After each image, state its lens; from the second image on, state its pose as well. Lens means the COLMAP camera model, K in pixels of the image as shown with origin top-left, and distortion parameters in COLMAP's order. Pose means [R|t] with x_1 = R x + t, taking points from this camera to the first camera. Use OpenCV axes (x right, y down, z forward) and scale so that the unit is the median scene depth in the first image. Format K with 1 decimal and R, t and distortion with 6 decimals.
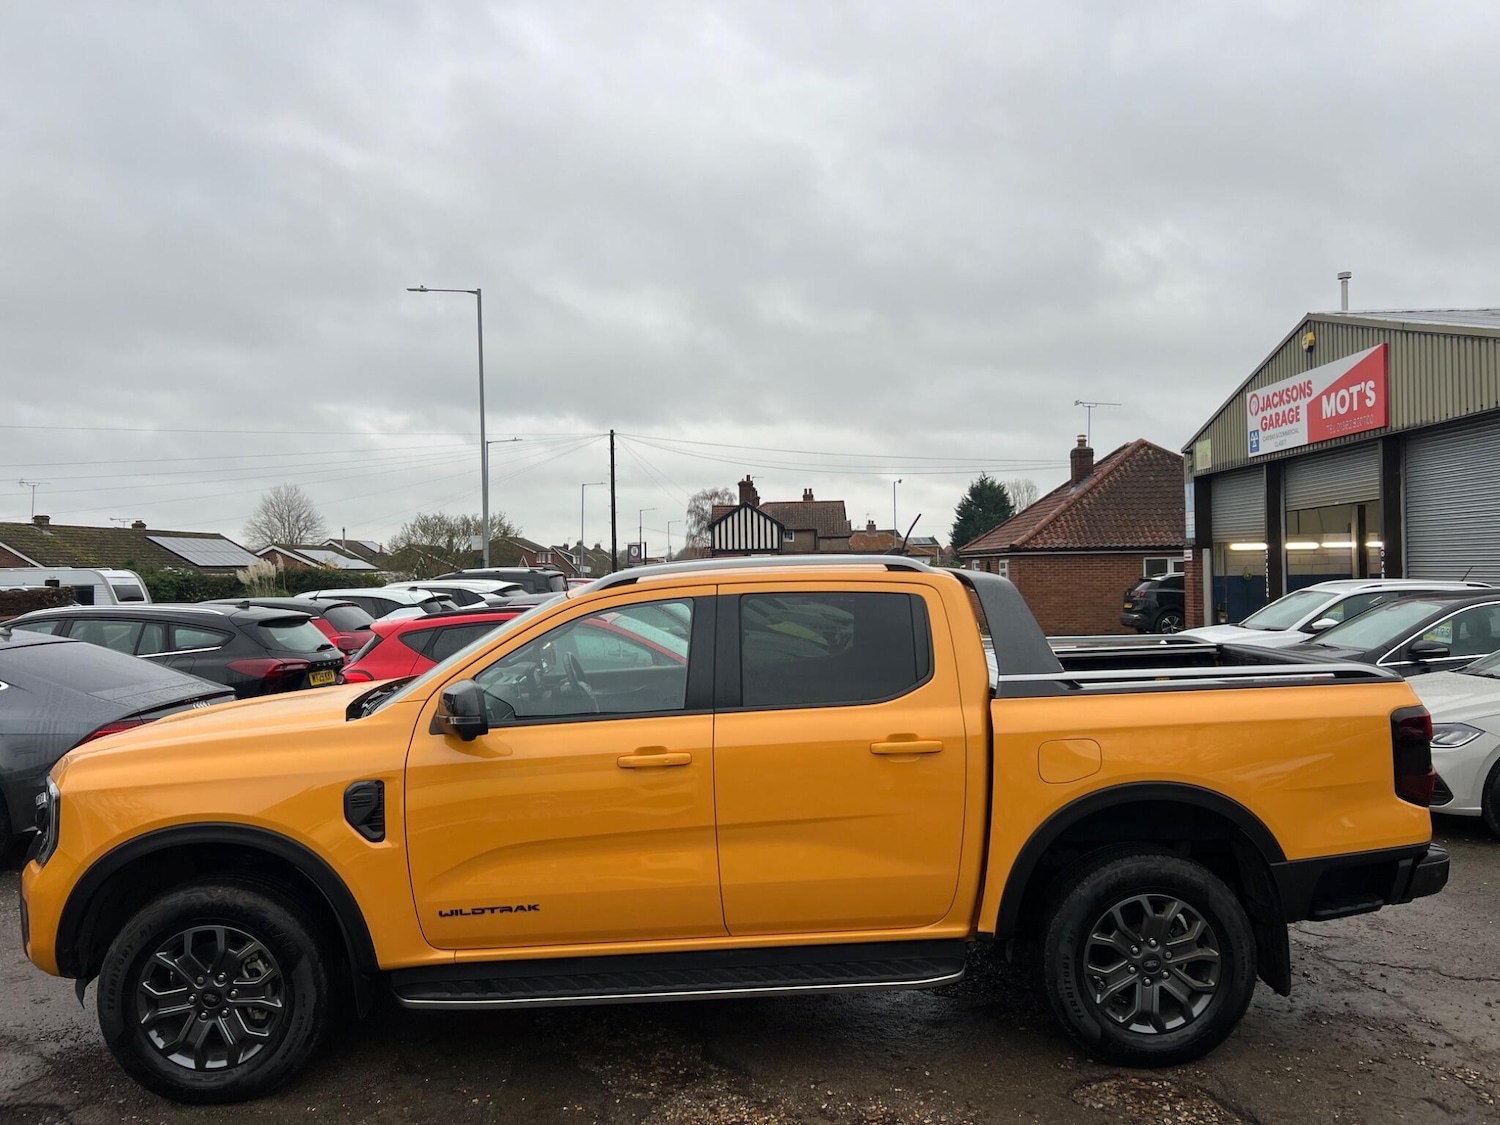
lens RADIAL K [[1126.5, 0, 749.3], [0, 1126.5, 558.5], [0, 0, 1]] dist [0.059861, -0.063795]
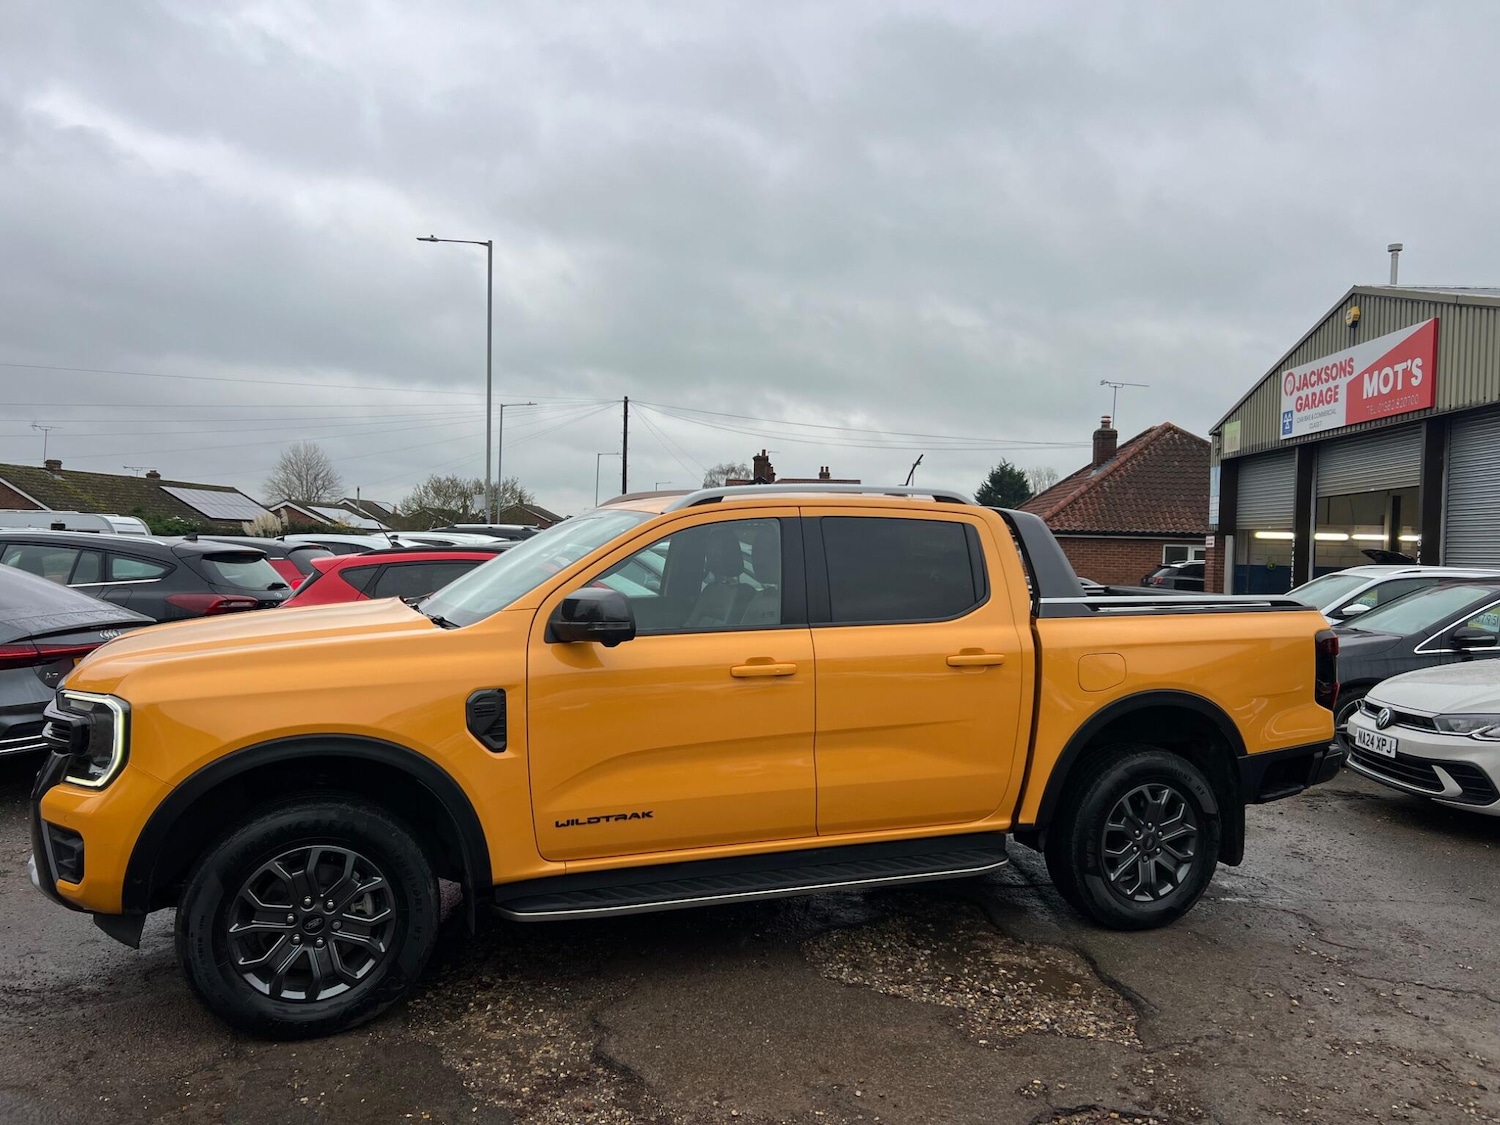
lens RADIAL K [[1126.5, 0, 737.8], [0, 1126.5, 575.0], [0, 0, 1]] dist [0.059861, -0.063795]
pose [[0.998834, 0.042522, -0.022849, 0.011367], [-0.041741, 0.998562, 0.033649, 0.011337], [0.024247, -0.032657, 0.999172, 0.032313]]
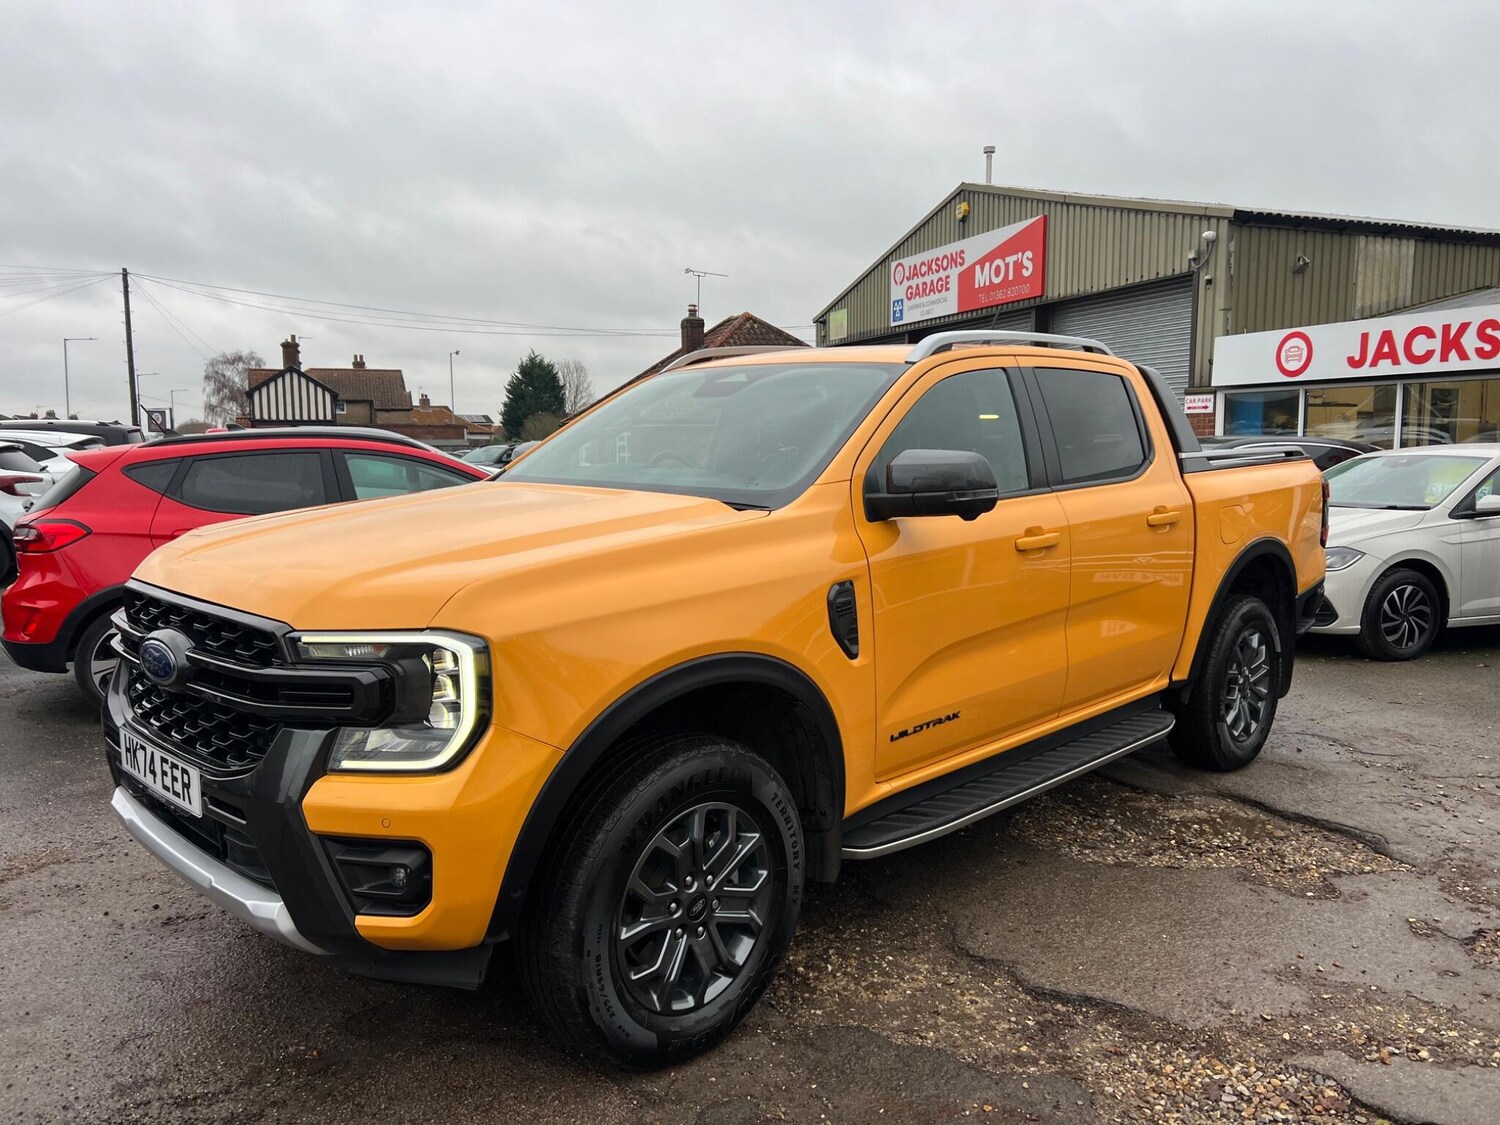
lens RADIAL K [[1126.5, 0, 739.0], [0, 1126.5, 574.9], [0, 0, 1]] dist [0.059861, -0.063795]
pose [[0.922219, -0.032848, 0.385271, -0.094015], [-0.012546, 0.993319, 0.114721, 0.019916], [-0.386465, -0.110632, 0.915645, 0.083809]]
